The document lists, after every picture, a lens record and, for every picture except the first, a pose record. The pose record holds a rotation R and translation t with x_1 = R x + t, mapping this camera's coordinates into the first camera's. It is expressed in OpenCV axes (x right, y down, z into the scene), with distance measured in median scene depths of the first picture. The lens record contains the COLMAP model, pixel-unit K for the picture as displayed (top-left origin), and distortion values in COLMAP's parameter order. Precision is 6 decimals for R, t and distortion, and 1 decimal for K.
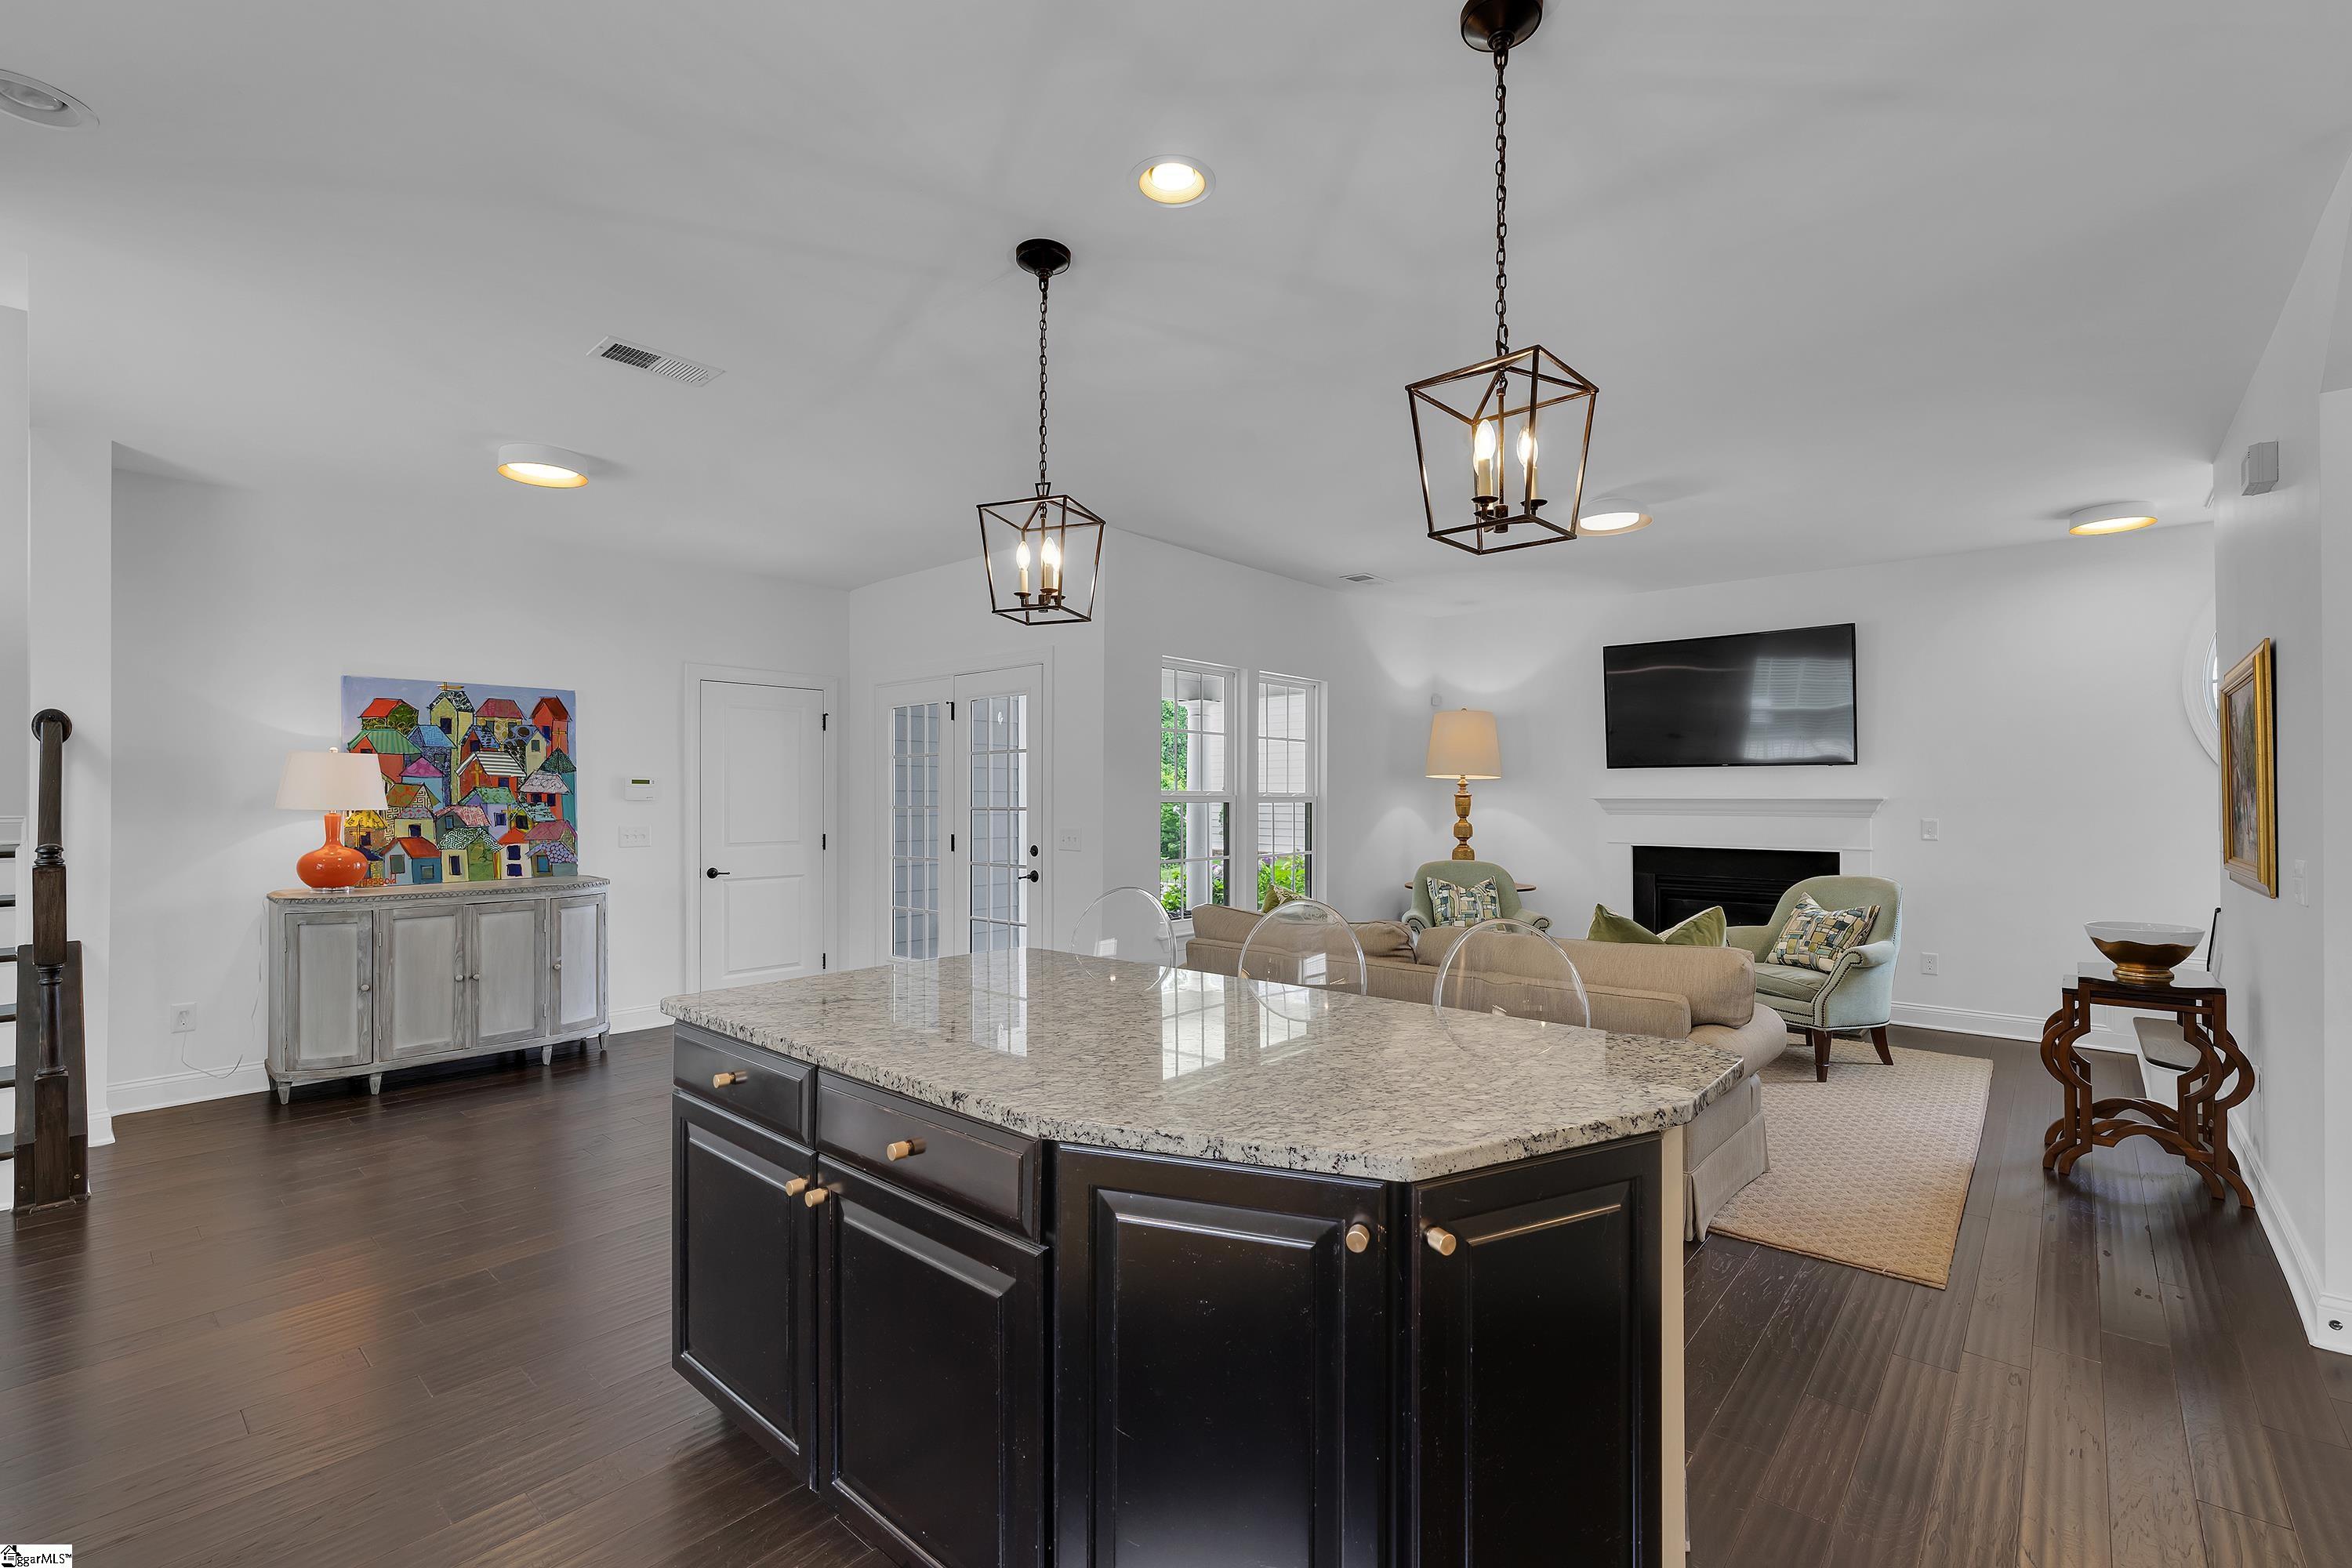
lens RADIAL K [[1044.4, 0, 1128.2], [0, 1044.4, 775.6], [0, 0, 1]] dist [-0.016188, 0.004601]
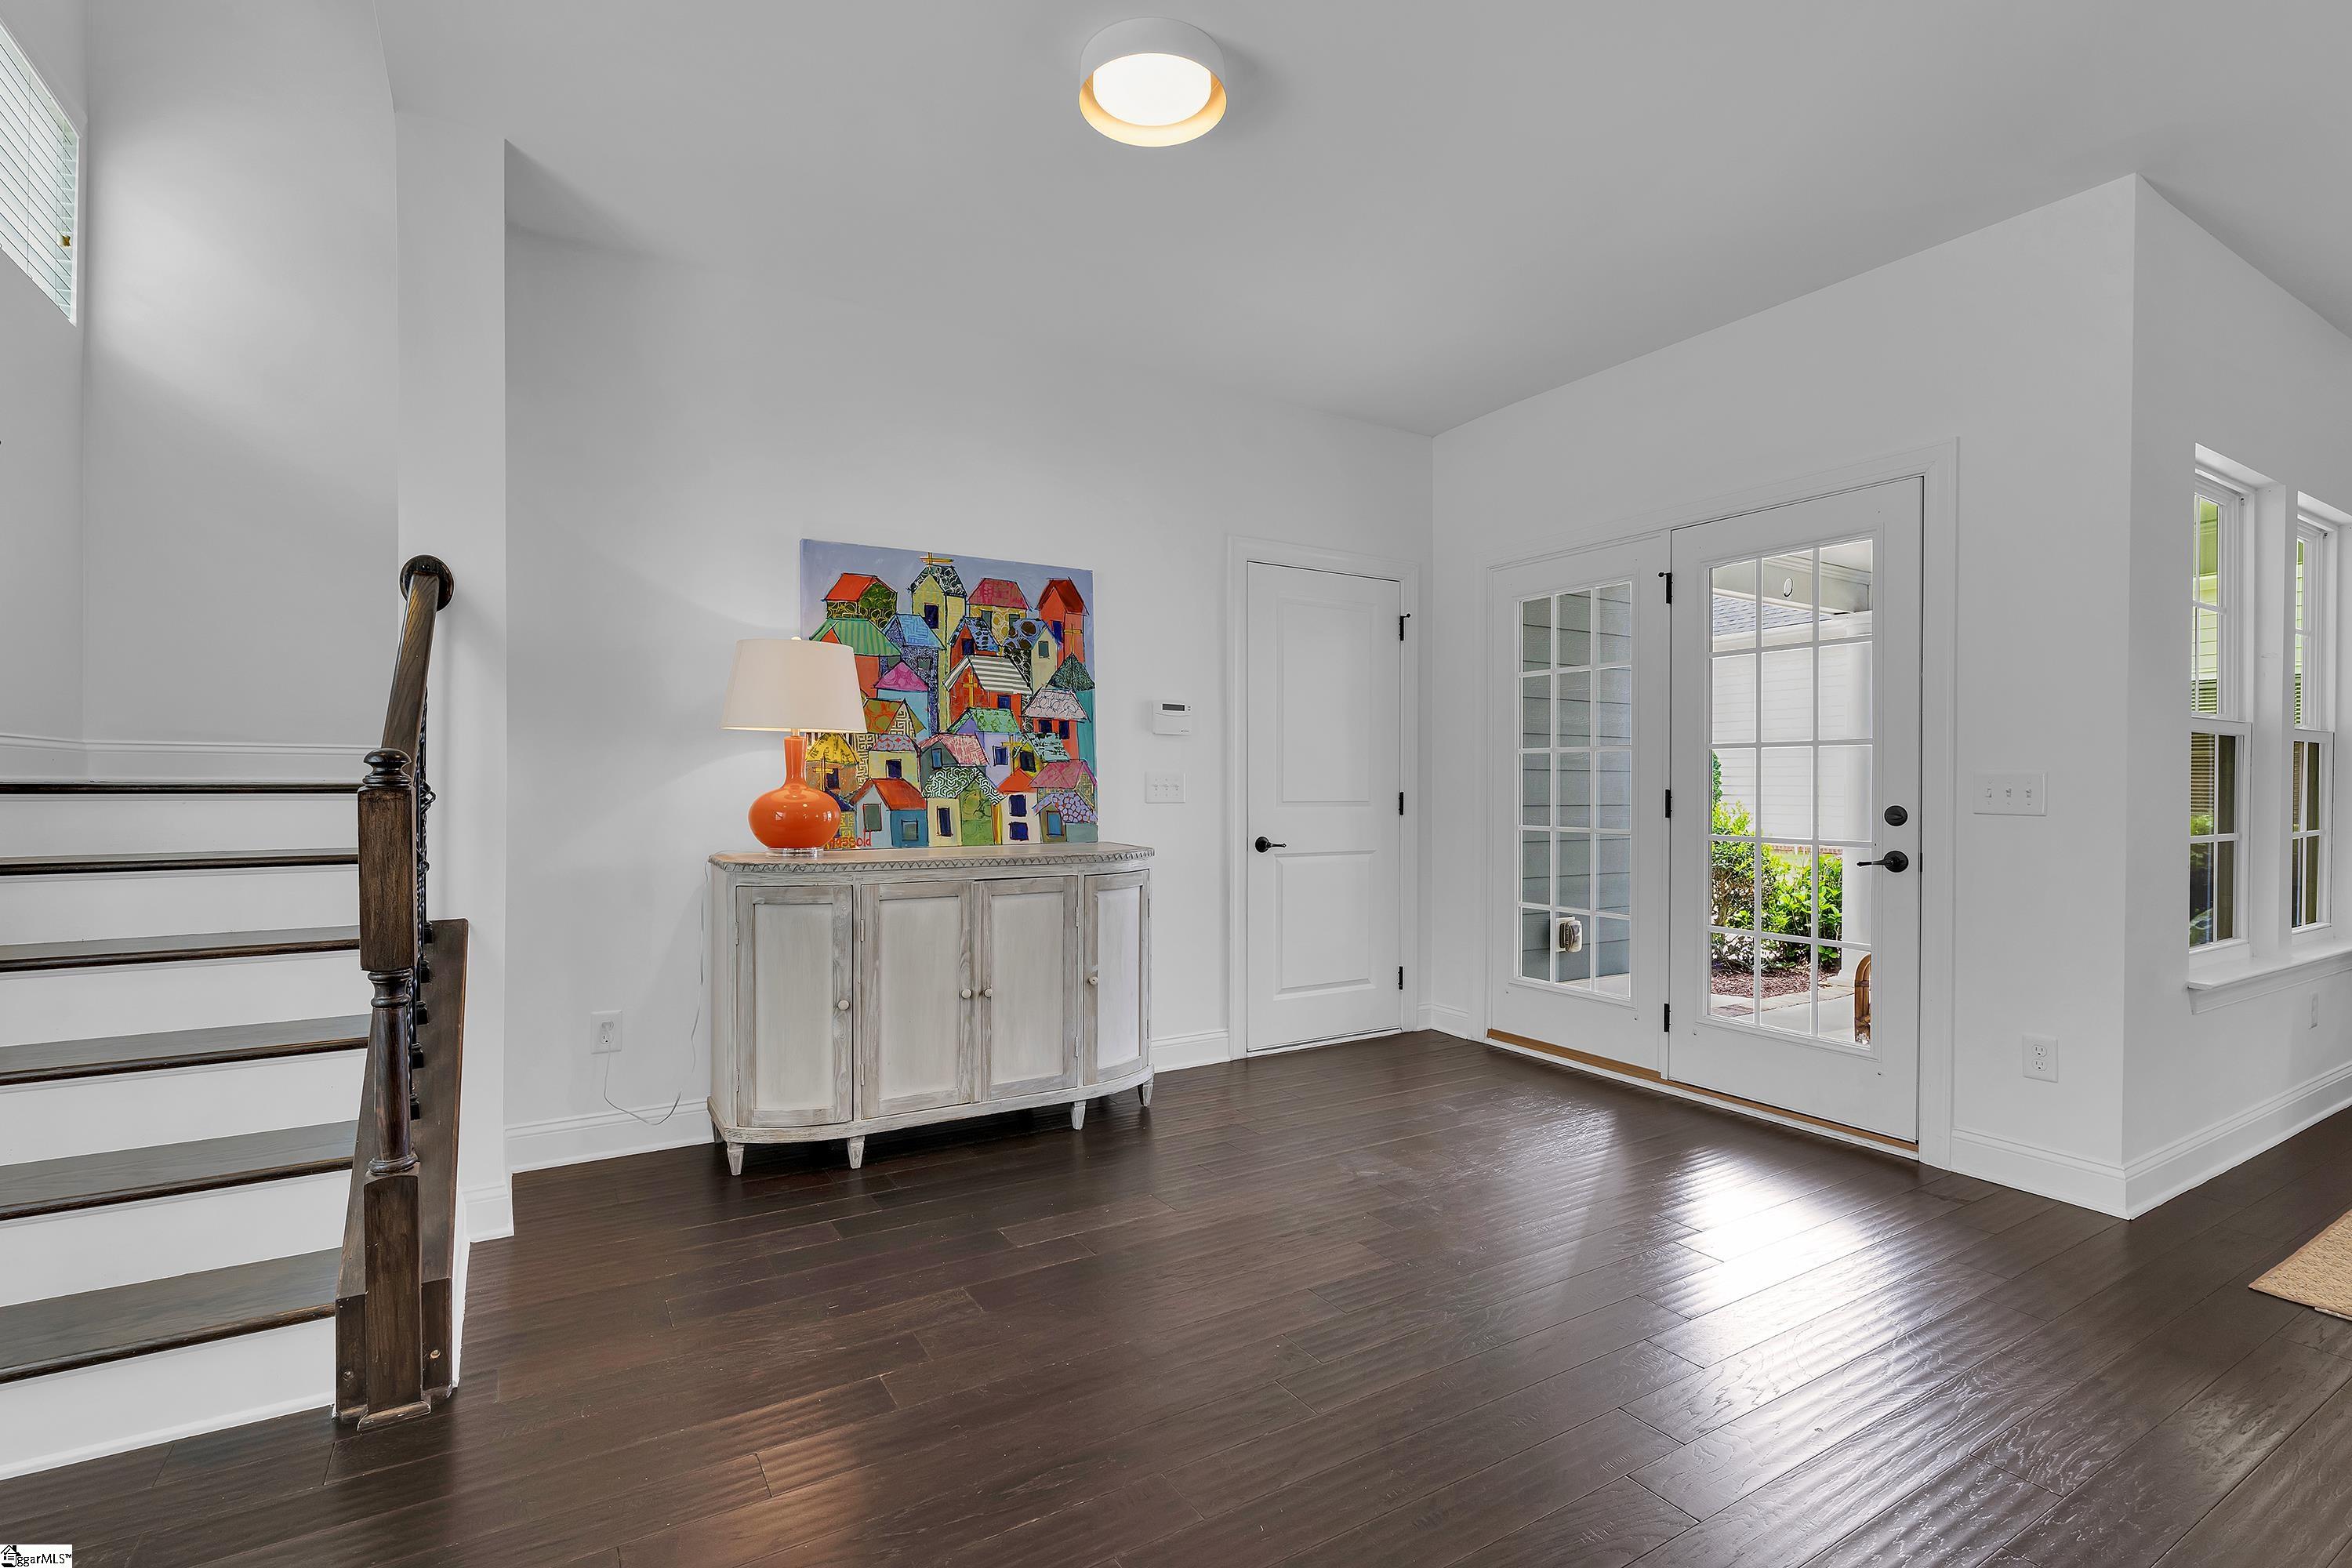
lens RADIAL K [[1044.4, 0, 1146.0], [0, 1044.4, 788.3], [0, 0, 1]] dist [-0.016188, 0.004601]
pose [[0.959024, 0.008050, -0.283211, -0.324019], [-0.001309, 0.999711, 0.023984, 0.047008], [0.283322, -0.022630, 0.958758, 0.378235]]
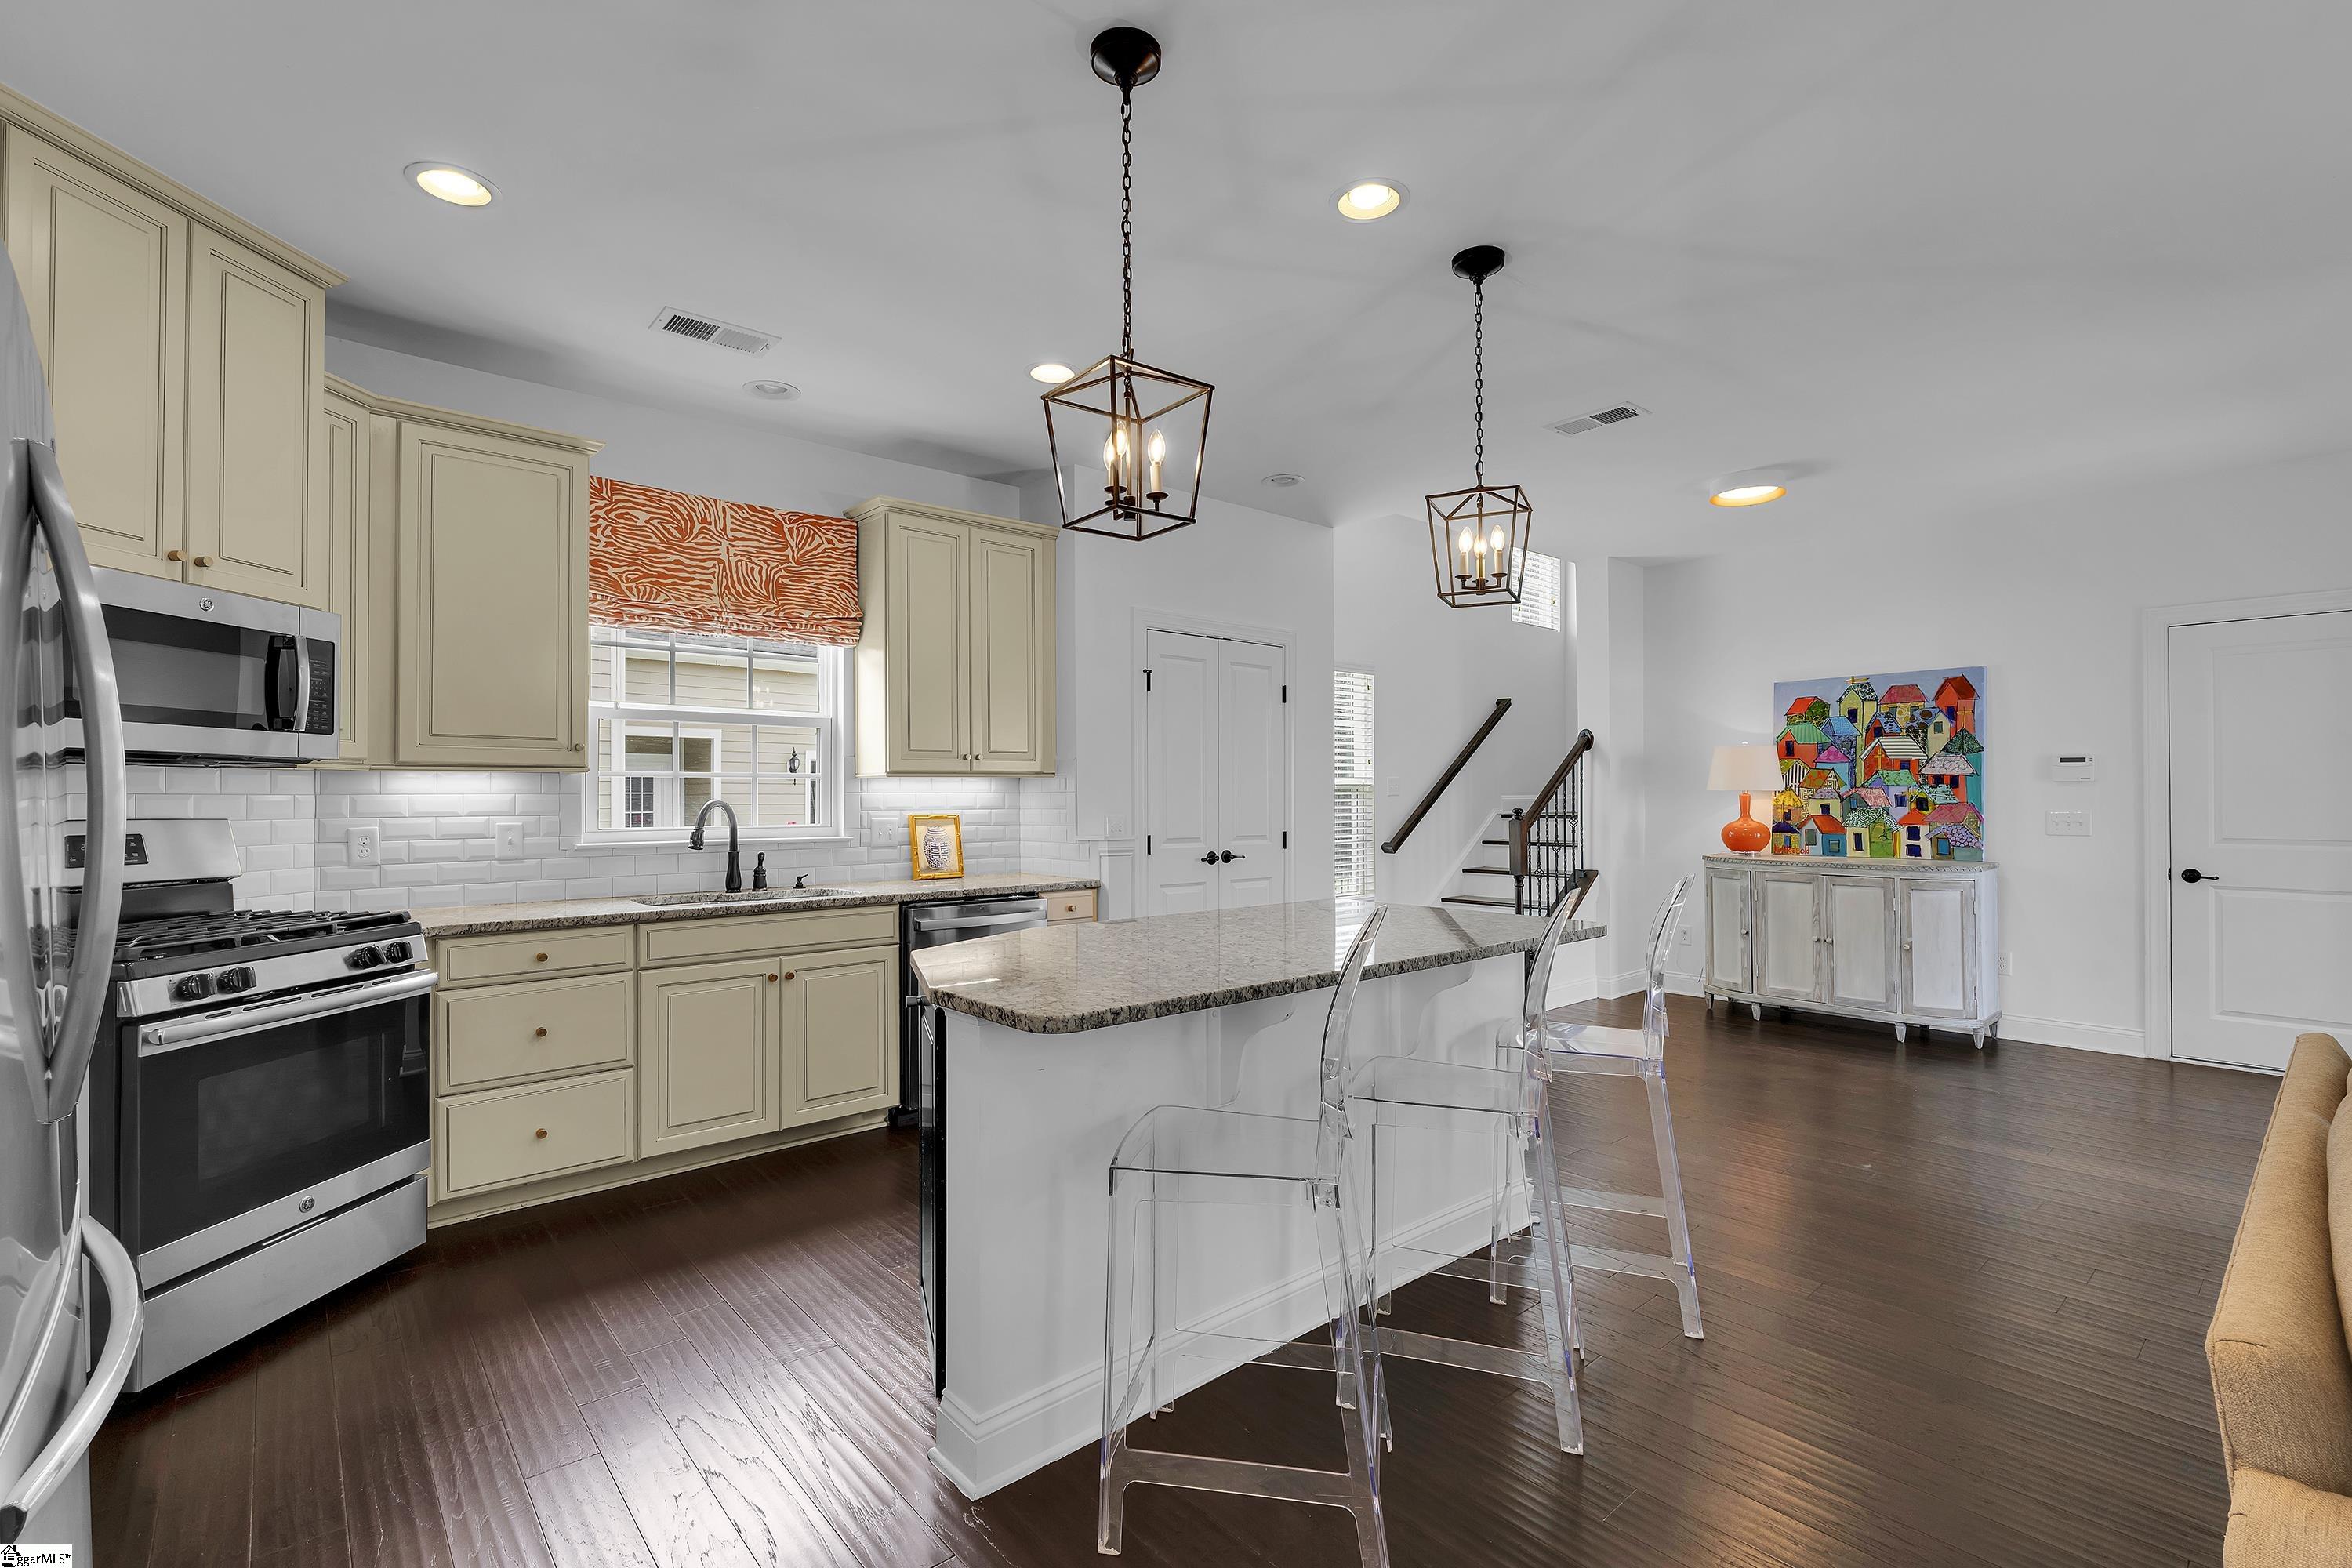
lens RADIAL K [[1044.4, 0, 1189.2], [0, 1044.4, 789.8], [0, 0, 1]] dist [-0.016188, 0.004601]
pose [[-0.109117, -0.005567, -0.994013, 0.508369], [0.020402, 0.999761, -0.007839, 0.024879], [0.993819, -0.021135, -0.108978, 0.410635]]
